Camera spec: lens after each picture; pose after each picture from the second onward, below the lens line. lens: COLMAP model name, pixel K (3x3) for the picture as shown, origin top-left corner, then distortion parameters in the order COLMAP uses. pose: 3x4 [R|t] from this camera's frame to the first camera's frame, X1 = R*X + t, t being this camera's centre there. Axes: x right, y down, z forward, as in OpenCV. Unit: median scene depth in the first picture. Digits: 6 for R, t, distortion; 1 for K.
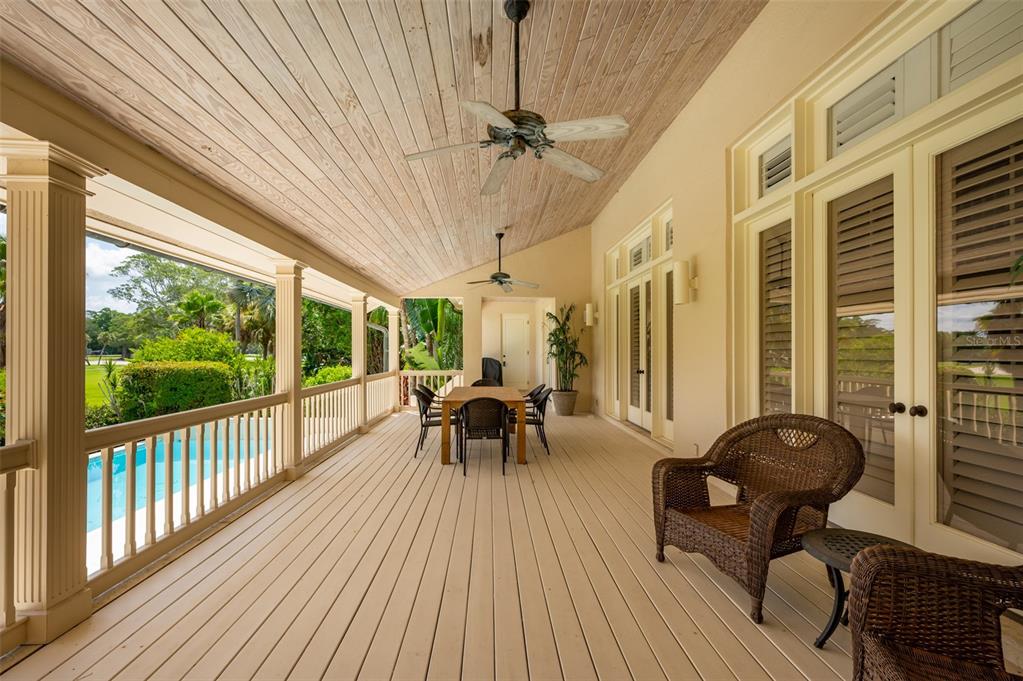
lens RADIAL K [[427.5, 0, 511.5], [0, 427.5, 340.5], [0, 0, 1]] dist [-0.001058, -0.000081]
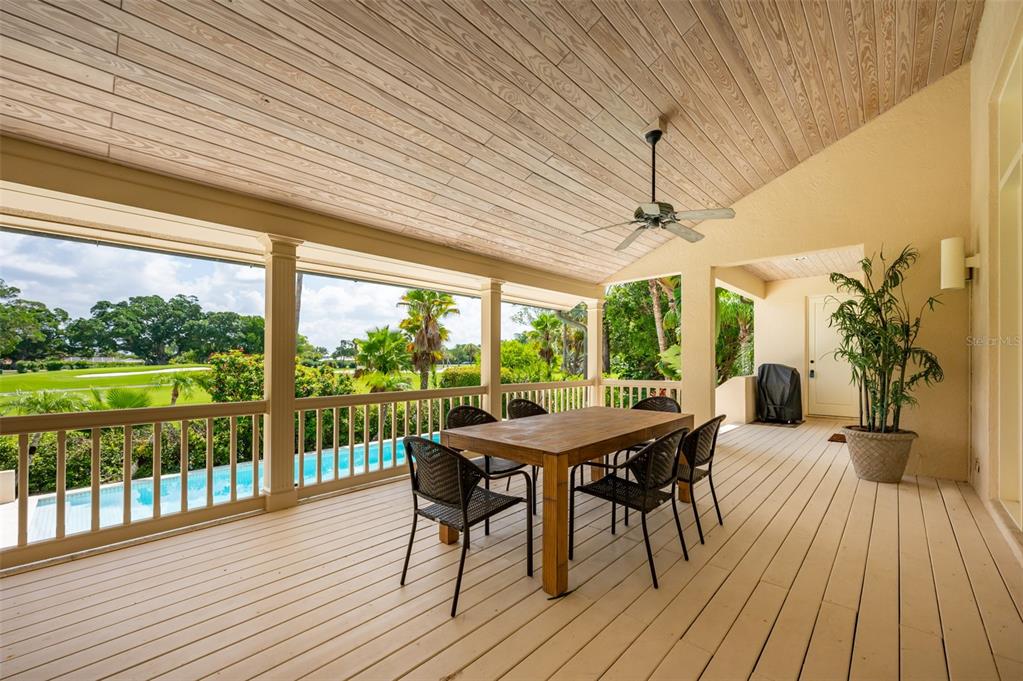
lens RADIAL K [[408.4, 0, 512.1], [0, 408.4, 362.5], [0, 0, 1]] dist [-0.002326, -0.000201]
pose [[0.691748, -0.001564, -0.722137, 0.169138], [0.022321, 0.999566, 0.019218, 0.023020], [0.721794, -0.029413, 0.691483, 0.377563]]
